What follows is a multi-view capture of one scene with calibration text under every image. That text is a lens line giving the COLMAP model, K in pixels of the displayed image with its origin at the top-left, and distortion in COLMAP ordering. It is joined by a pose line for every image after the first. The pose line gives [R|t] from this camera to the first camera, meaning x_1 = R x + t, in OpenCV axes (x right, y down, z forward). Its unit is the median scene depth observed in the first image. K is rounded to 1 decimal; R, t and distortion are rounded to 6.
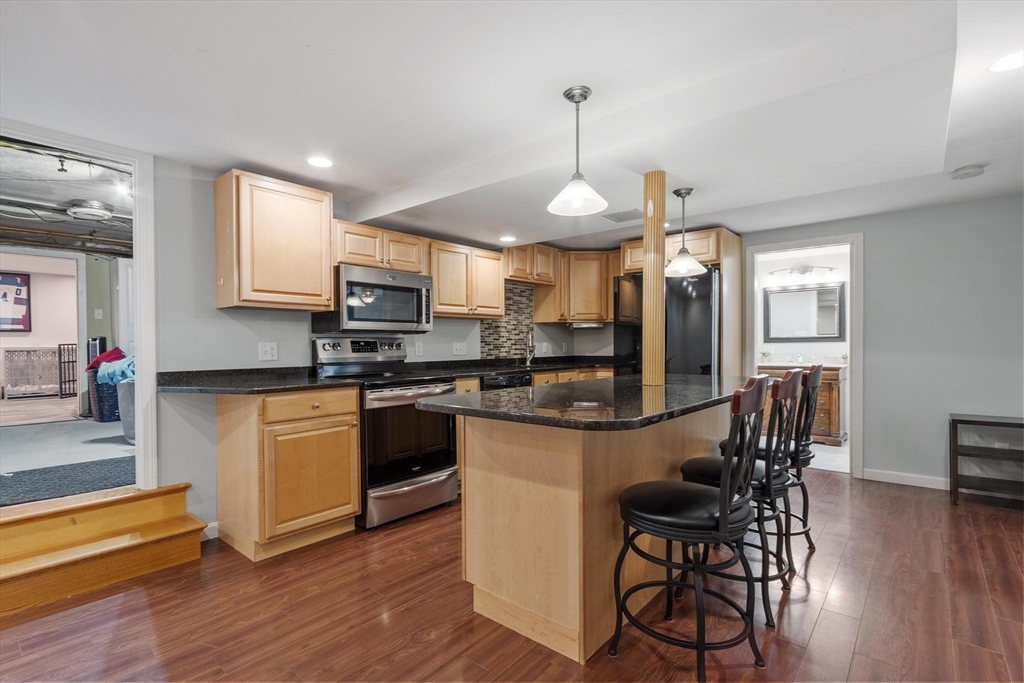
lens RADIAL K [[496.1, 0, 512.0], [0, 496.1, 341.5], [0, 0, 1]] dist [0.000728, 0.000162]
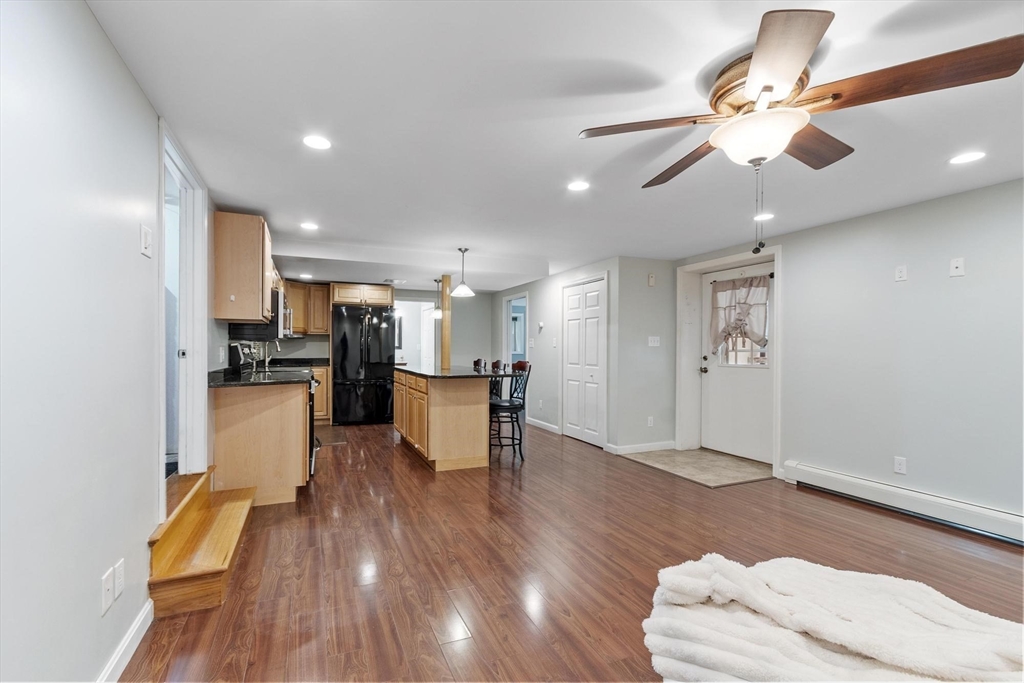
lens RADIAL K [[427.9, 0, 512.0], [0, 427.9, 341.5], [0, 0, 1]] dist [-0.000128, -0.000007]
pose [[0.409671, 0.024498, 0.911905, -1.675265], [-0.015339, 0.999683, -0.019965, -0.004442], [-0.912105, -0.005809, 0.409917, -0.095809]]
